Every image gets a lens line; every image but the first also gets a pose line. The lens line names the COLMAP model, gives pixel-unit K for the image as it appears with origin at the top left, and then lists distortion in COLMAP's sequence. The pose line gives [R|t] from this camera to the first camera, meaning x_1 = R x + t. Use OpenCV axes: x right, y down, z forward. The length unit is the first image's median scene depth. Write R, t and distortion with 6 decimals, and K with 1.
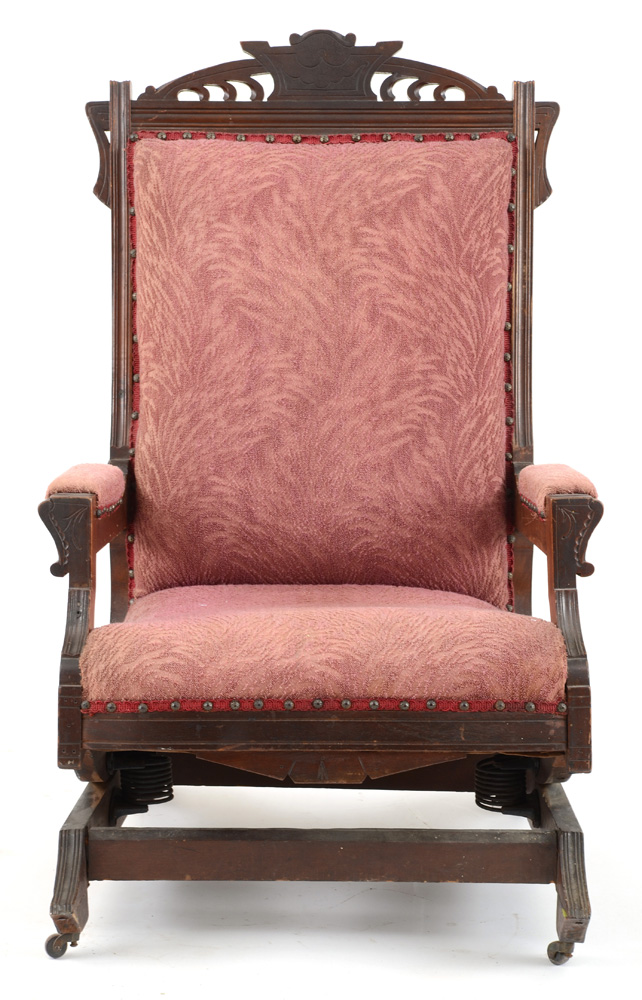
lens RADIAL K [[3939.4, 0, 321.0], [0, 3939.4, 500.0], [0, 0, 1]] dist [1.132187, -0.181879]
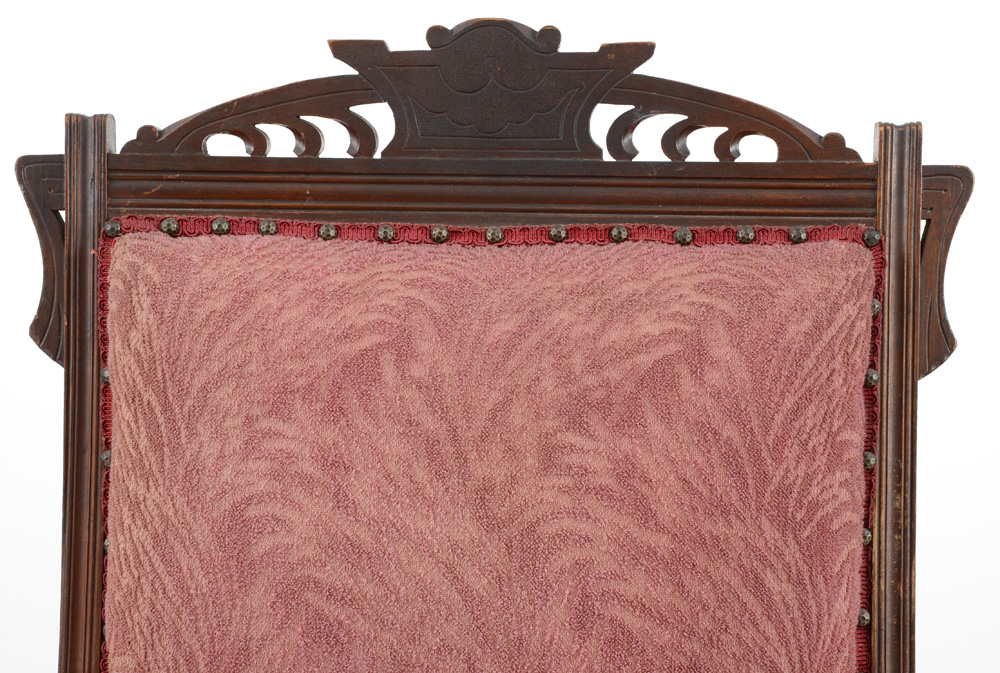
lens RADIAL K [[3645.1, 0, 499.0], [0, 3645.1, 324.2], [0, 0, 1]] dist [0.903705, 3.227931]
pose [[0.998807, 0.012847, -0.047112, 0.023350], [-0.010008, 0.998148, 0.060004, -0.107988], [0.047795, -0.059461, 0.997086, 0.546550]]
